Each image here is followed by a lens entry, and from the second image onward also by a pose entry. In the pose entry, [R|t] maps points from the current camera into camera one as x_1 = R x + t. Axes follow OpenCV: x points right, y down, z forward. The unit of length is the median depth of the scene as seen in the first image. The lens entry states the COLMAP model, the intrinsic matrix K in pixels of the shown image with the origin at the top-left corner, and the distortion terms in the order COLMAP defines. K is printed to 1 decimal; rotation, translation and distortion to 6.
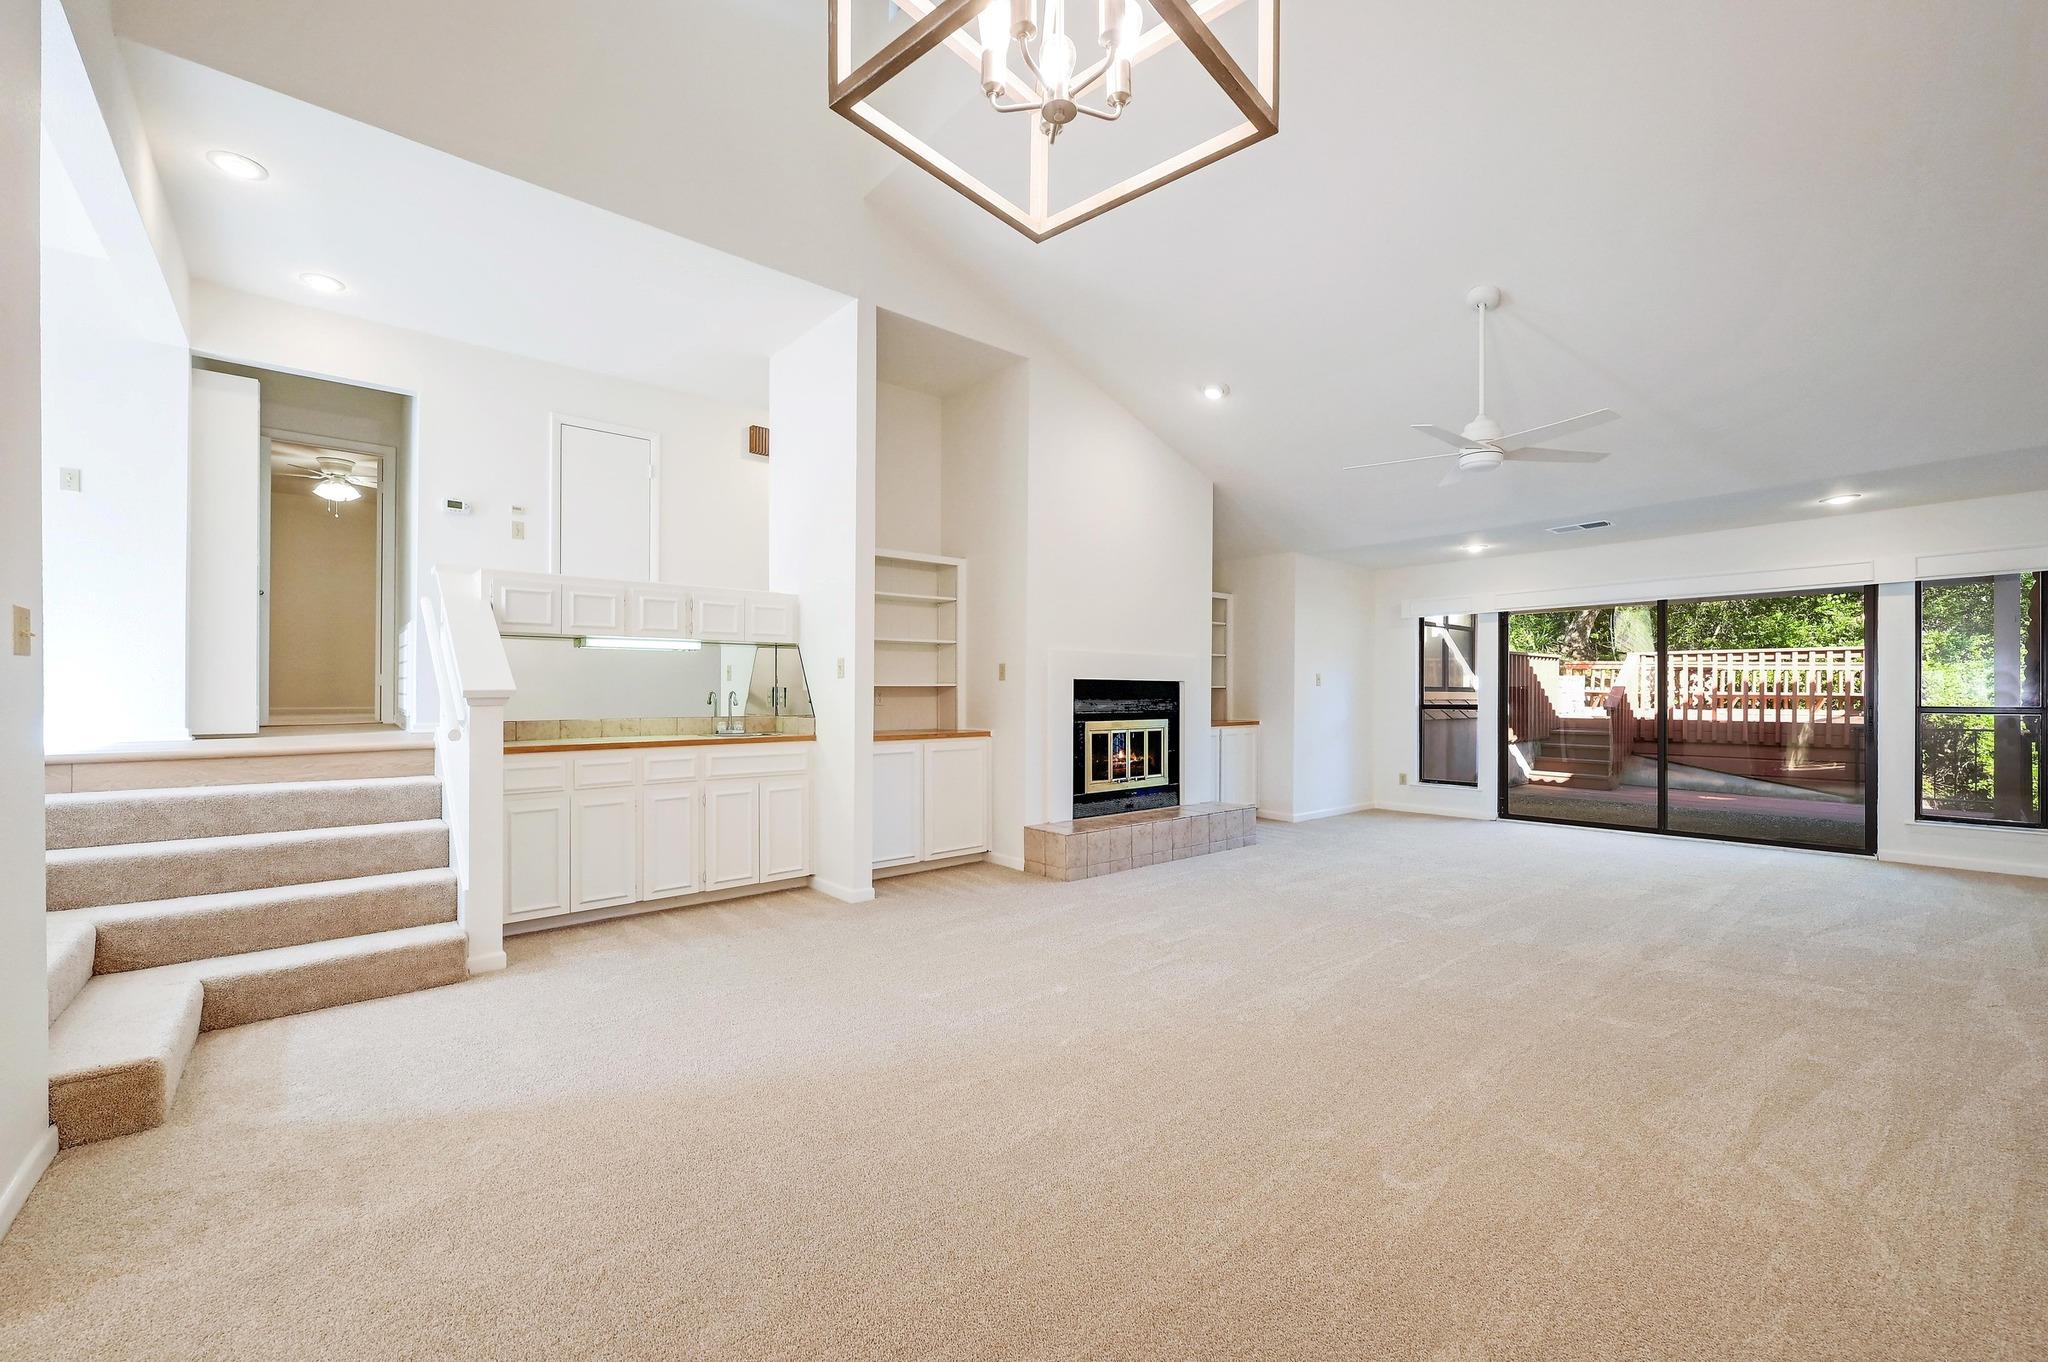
lens RADIAL K [[824.1, 0, 1023.3], [0, 824.1, 689.4], [0, 0, 1]] dist [0.001308, 0.000033]
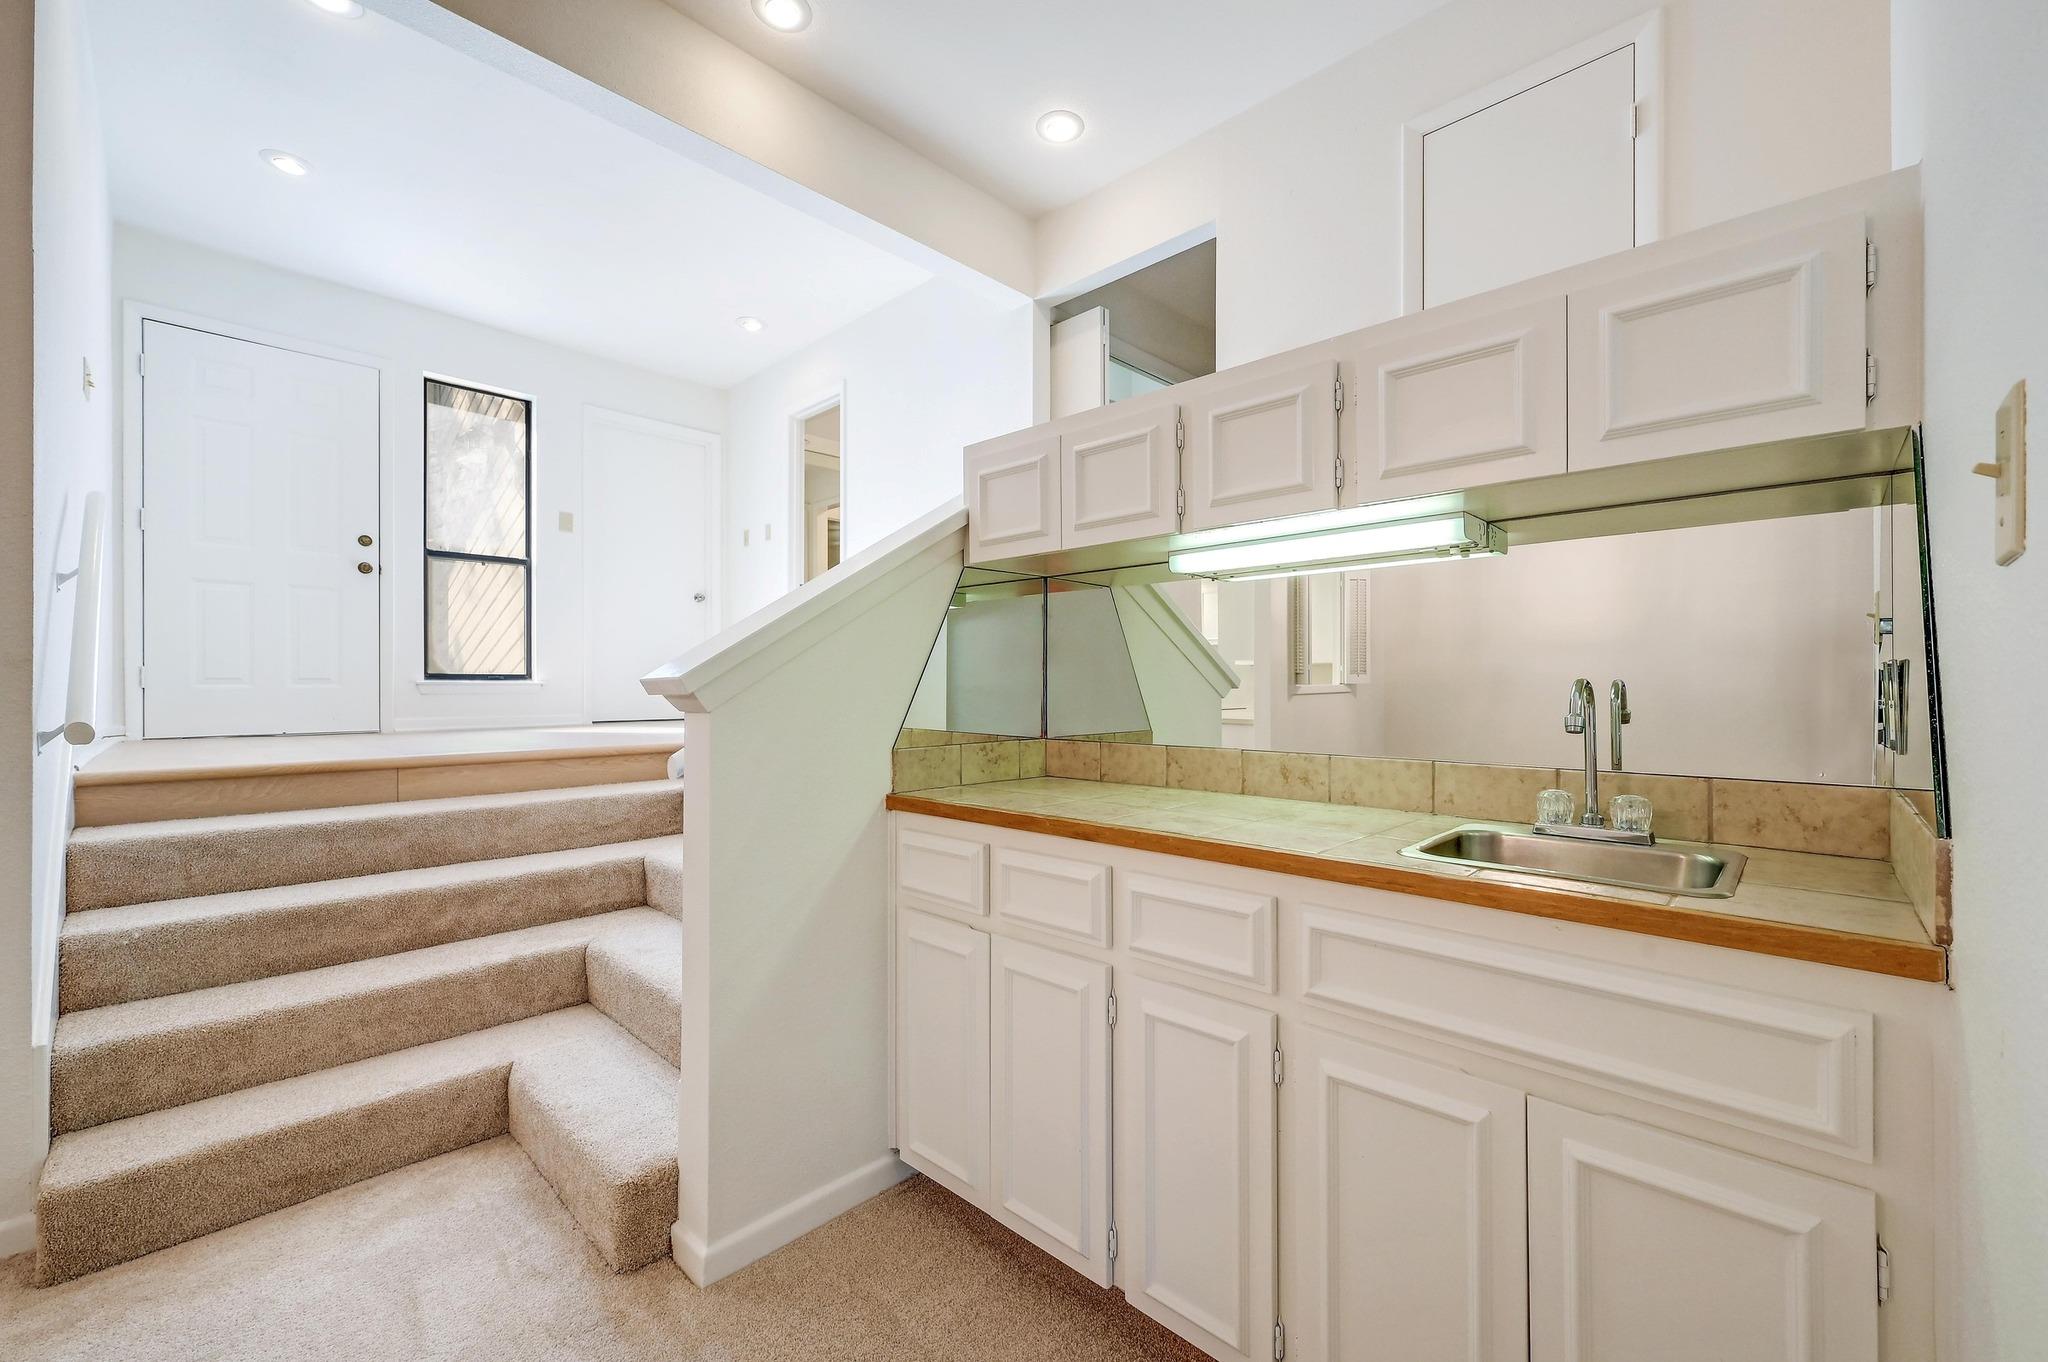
lens RADIAL K [[807.4, 0, 1019.6], [0, 807.4, 692.7], [0, 0, 1]] dist [-0.008097, 0.000111]
pose [[0.093488, 0.004736, -0.995609, -0.093038], [0.003244, 0.999982, 0.005062, 0.004957], [0.995615, -0.003703, 0.093471, 0.634224]]
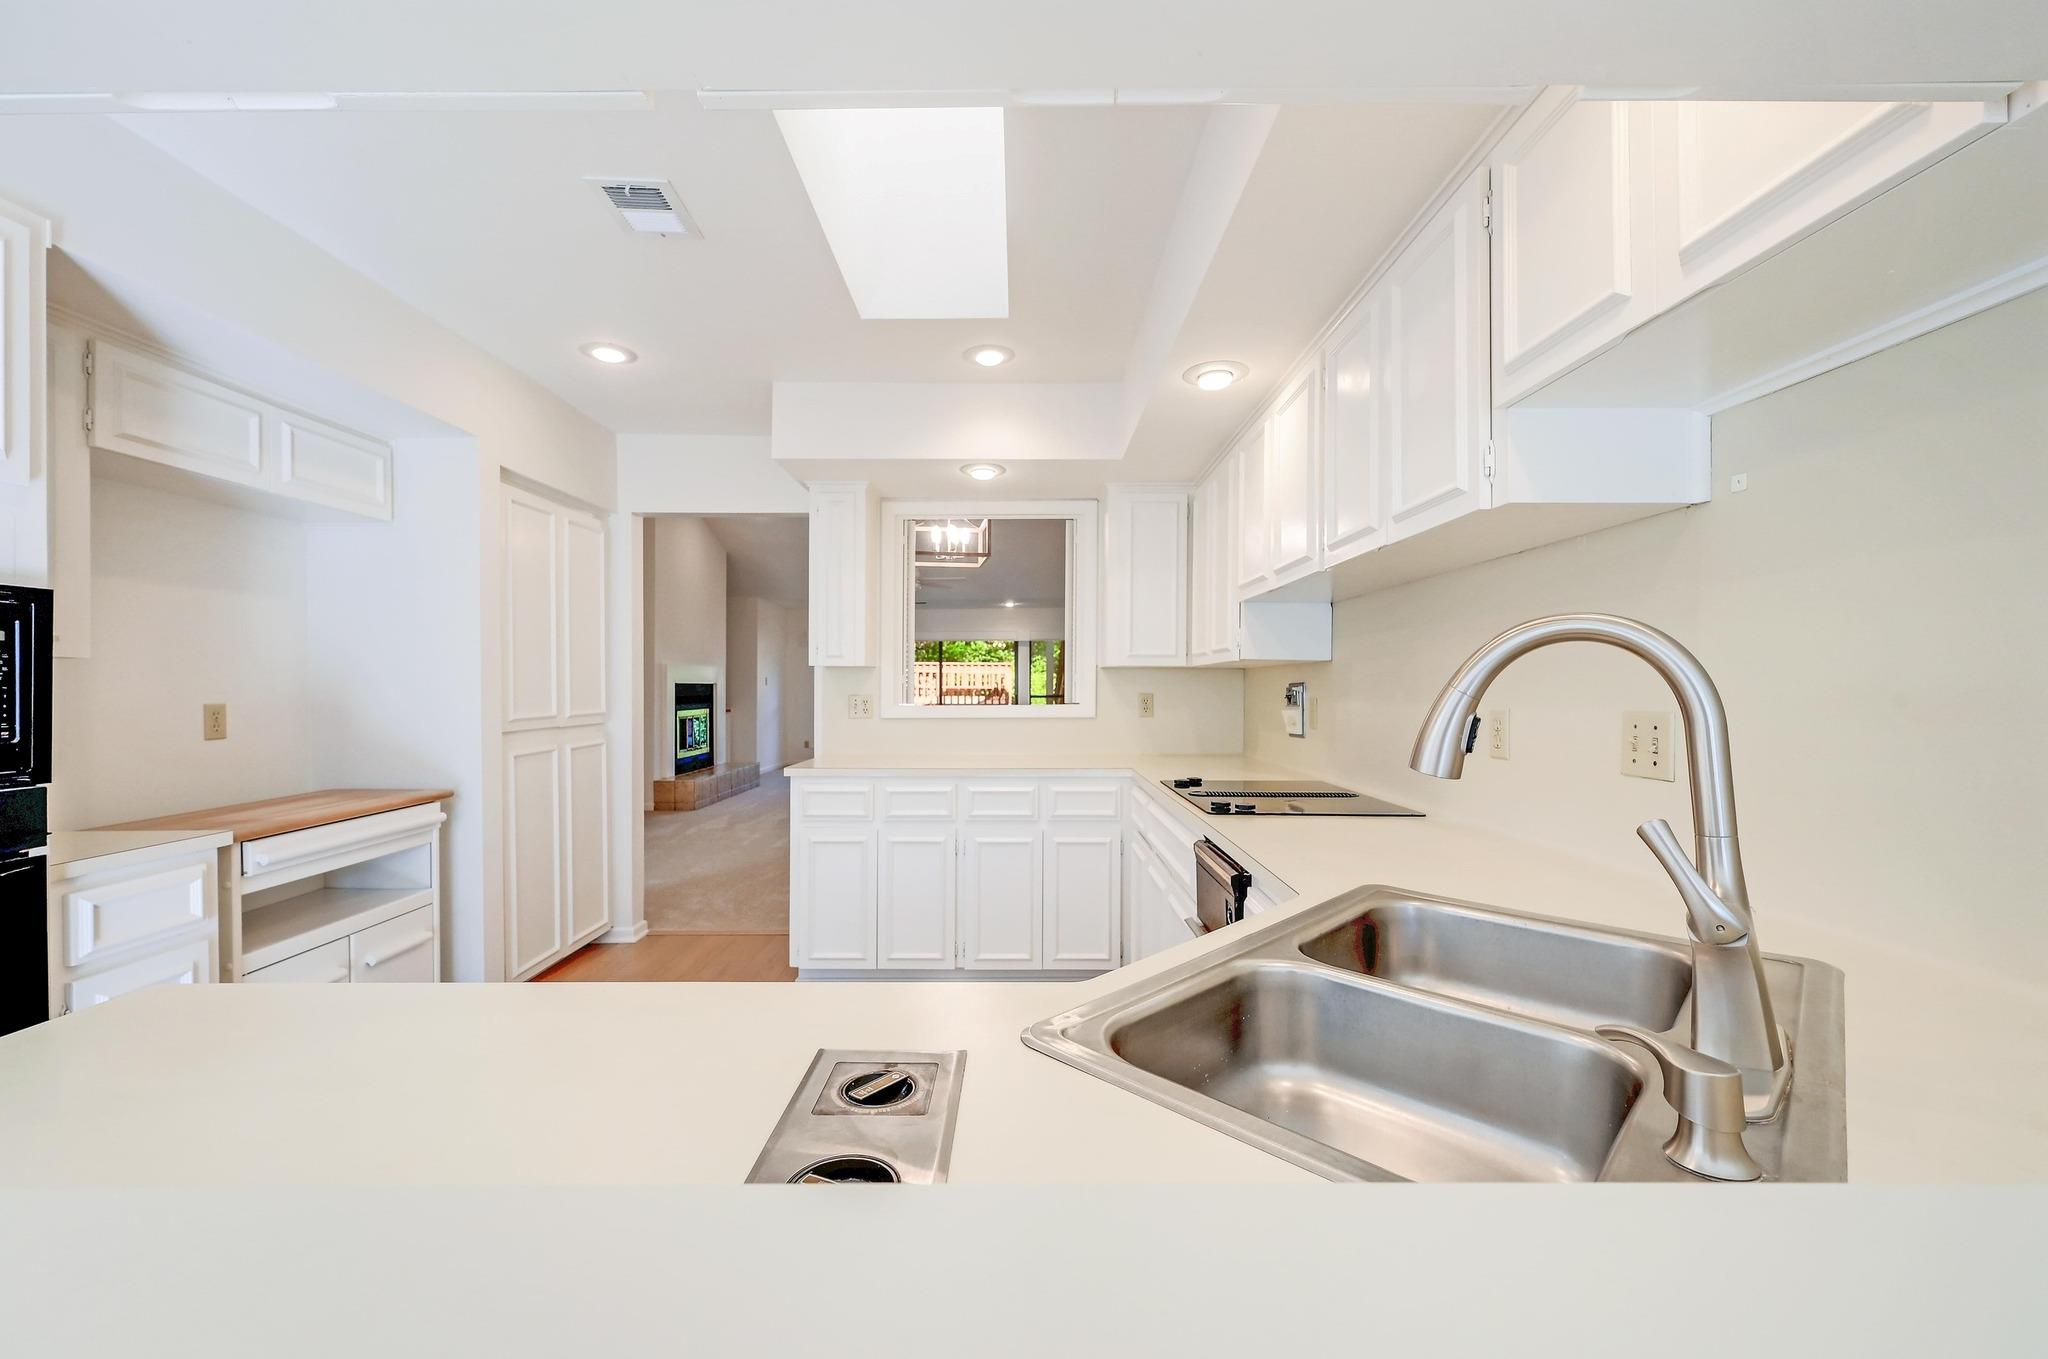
lens RADIAL K [[819.1, 0, 1022.9], [0, 819.1, 683.7], [0, 0, 1]] dist [0.001648, -0.000004]
pose [[0.648980, 0.001258, 0.760804, -0.582718], [-0.004081, 0.999990, 0.001827, -0.015483], [-0.760795, -0.004290, 0.648979, -0.406455]]
